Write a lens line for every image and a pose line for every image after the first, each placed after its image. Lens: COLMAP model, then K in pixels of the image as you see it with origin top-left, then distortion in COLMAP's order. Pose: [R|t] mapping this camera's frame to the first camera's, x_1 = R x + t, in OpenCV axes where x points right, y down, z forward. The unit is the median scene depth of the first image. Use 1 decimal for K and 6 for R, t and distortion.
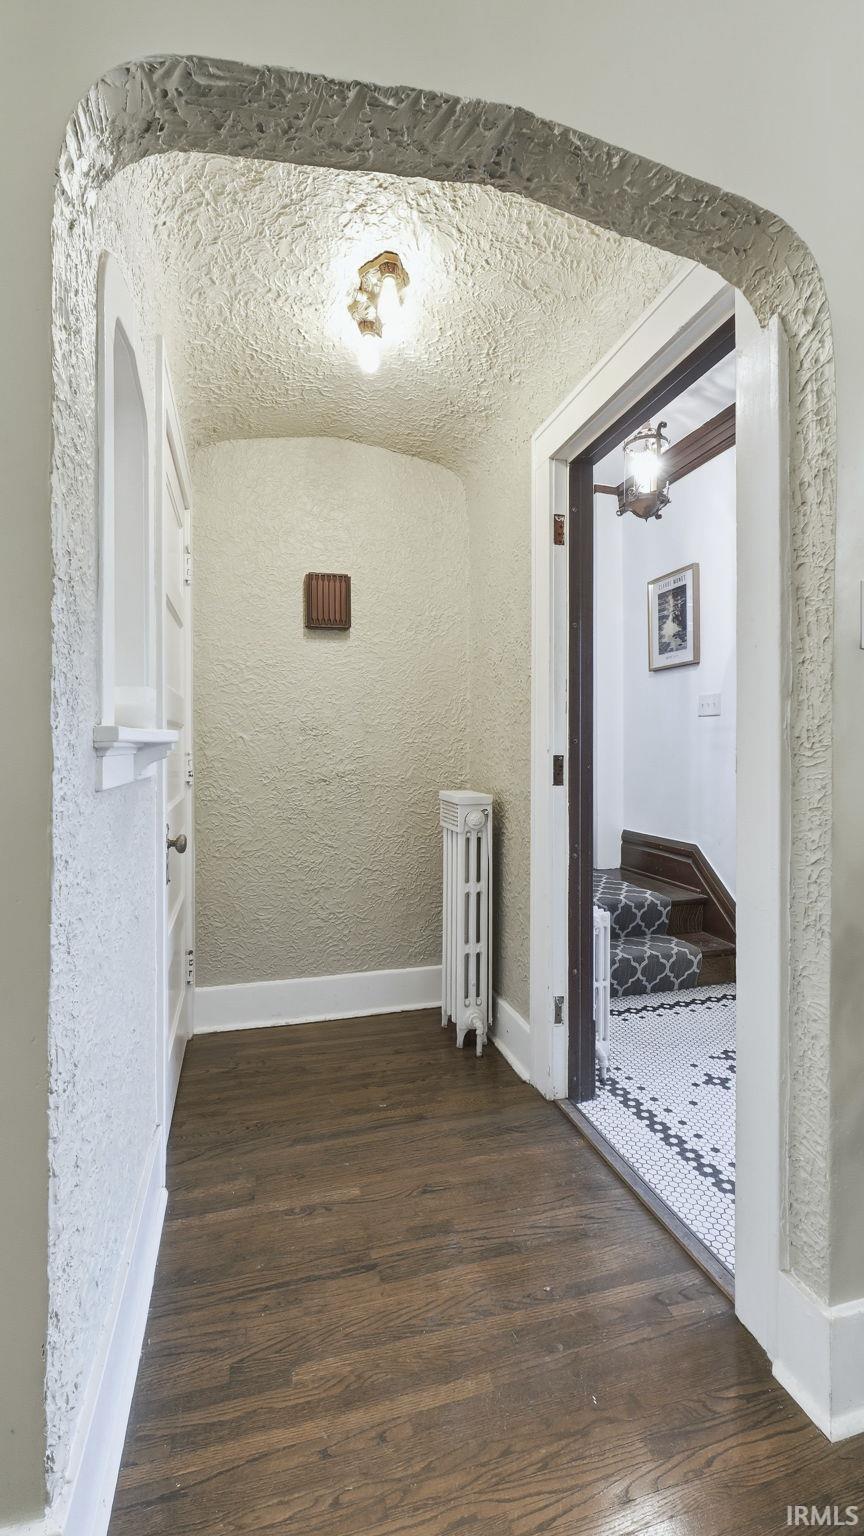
lens RADIAL K [[645.8, 0, 432.7], [0, 645.8, 753.9], [0, 0, 1]] dist [-0.005739, 0.000174]
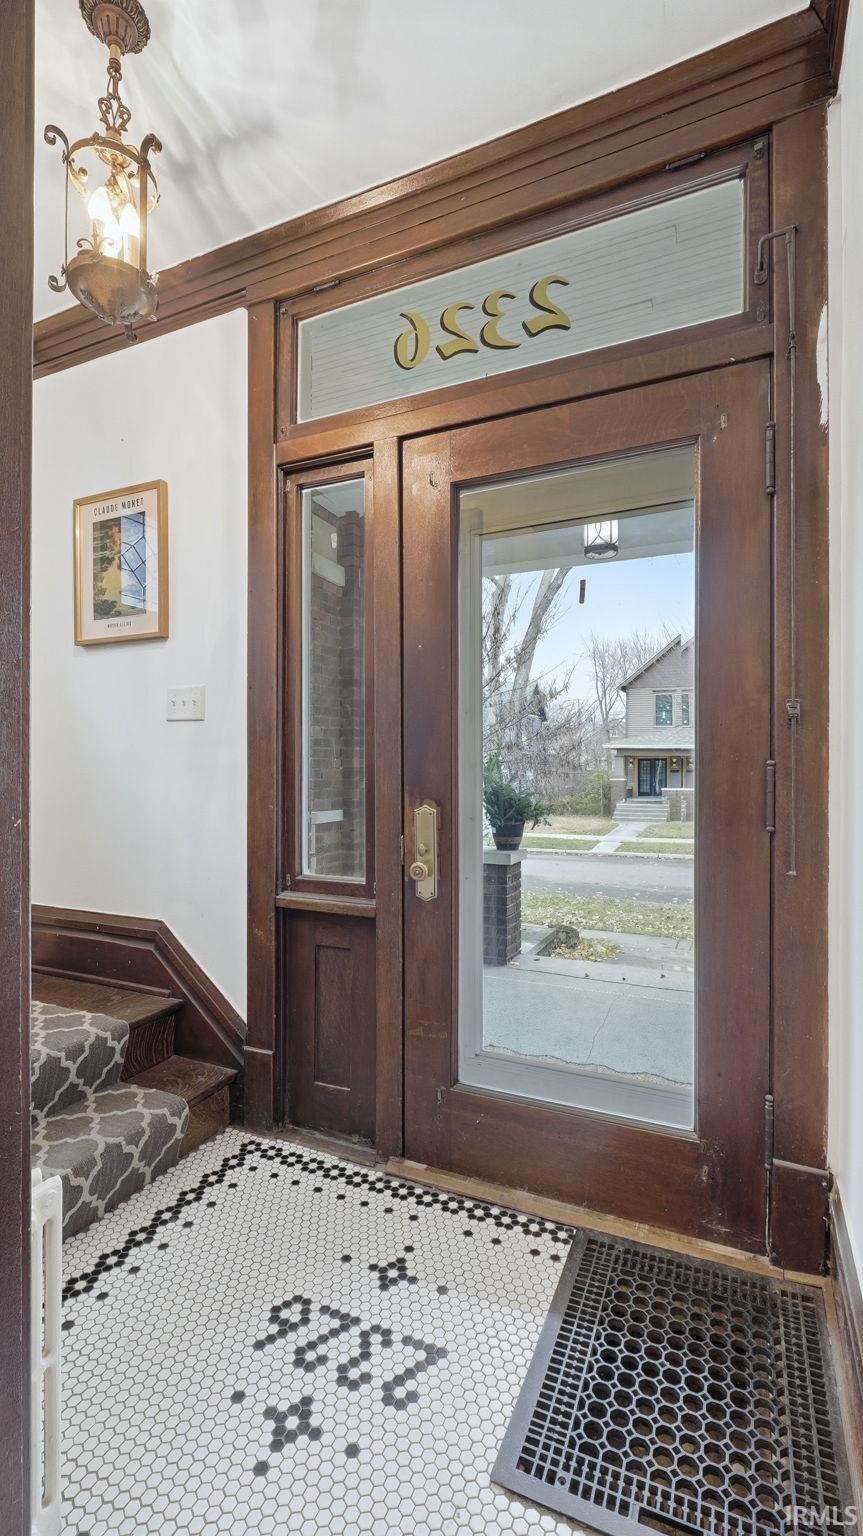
lens RADIAL K [[645.8, 0, 420.5], [0, 645.8, 769.6], [0, 0, 1]] dist [-0.005739, 0.000174]
pose [[0.630273, 0.000536, 0.776373, 0.076260], [0.004326, 0.999982, -0.004202, -0.006295], [-0.776361, 0.006007, 0.630259, 0.418096]]
